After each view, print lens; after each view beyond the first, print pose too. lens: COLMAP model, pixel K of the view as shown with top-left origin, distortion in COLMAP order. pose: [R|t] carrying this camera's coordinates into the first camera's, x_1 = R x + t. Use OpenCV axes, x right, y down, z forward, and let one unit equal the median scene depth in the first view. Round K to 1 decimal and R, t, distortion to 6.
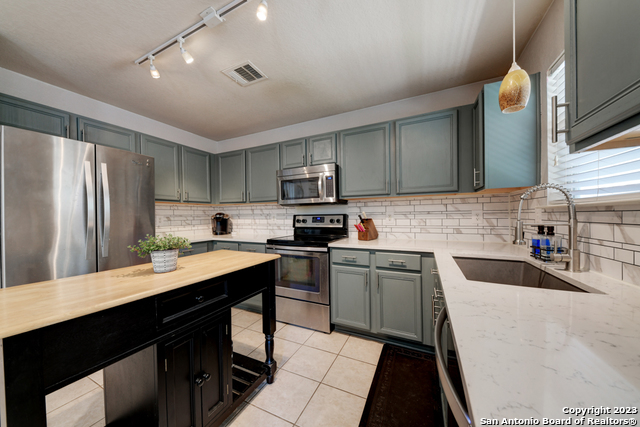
lens RADIAL K [[224.5, 0, 312.3], [0, 224.5, 216.1], [0, 0, 1]] dist [-0.000120, -0.000012]
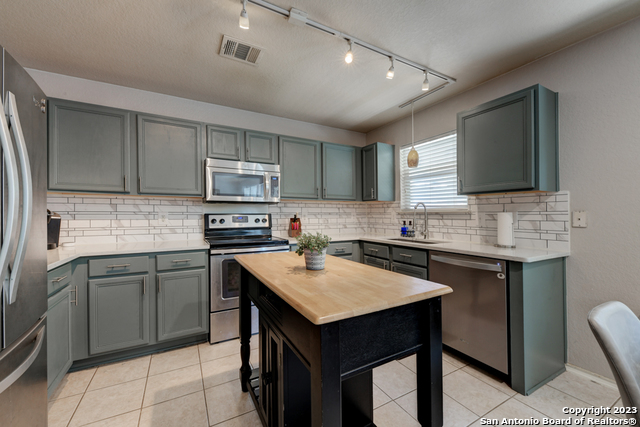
lens RADIAL K [[252.2, 0, 317.7], [0, 252.2, 214.2], [0, 0, 1]] dist [0.000277, -0.000043]
pose [[0.563964, 0.012681, 0.825702, -0.763468], [-0.003980, 0.999912, -0.012638, 0.007142], [-0.825790, 0.003842, 0.563965, 0.187492]]
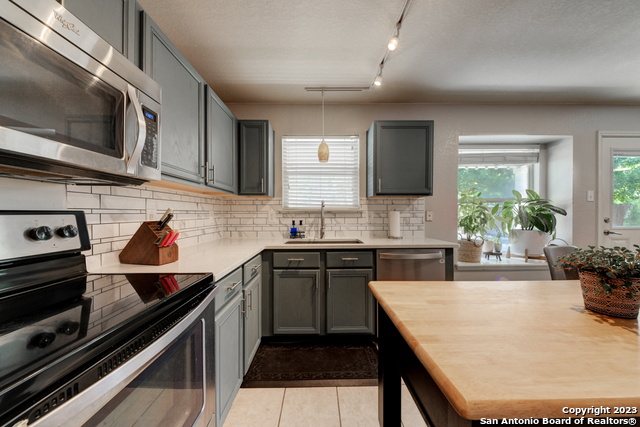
lens RADIAL K [[224.2, 0, 320.0], [0, 224.2, 213.5], [0, 0, 1]] dist [0.000209, 0.000002]
pose [[-0.468997, 0.013446, 0.883097, -0.393788], [0.011510, 0.999892, -0.009111, 0.002308], [-0.883125, 0.005891, -0.469102, 0.922385]]
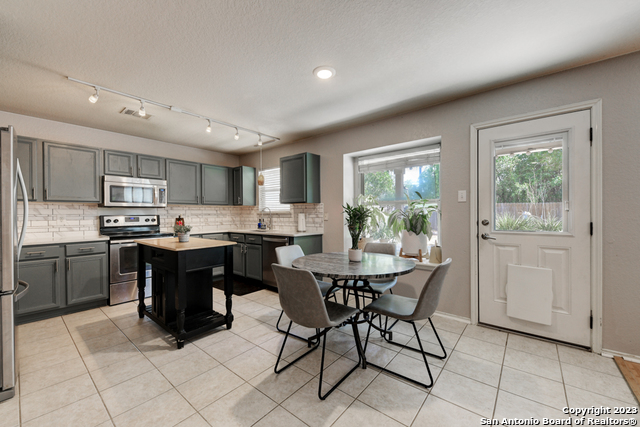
lens RADIAL K [[258.5, 0, 319.6], [0, 258.5, 210.6], [0, 0, 1]] dist [0.006509, -0.000300]
pose [[0.225428, 0.021604, 0.974020, -1.326056], [0.007527, 0.999686, -0.023915, 0.010881], [-0.974231, 0.012723, 0.225195, -0.369656]]
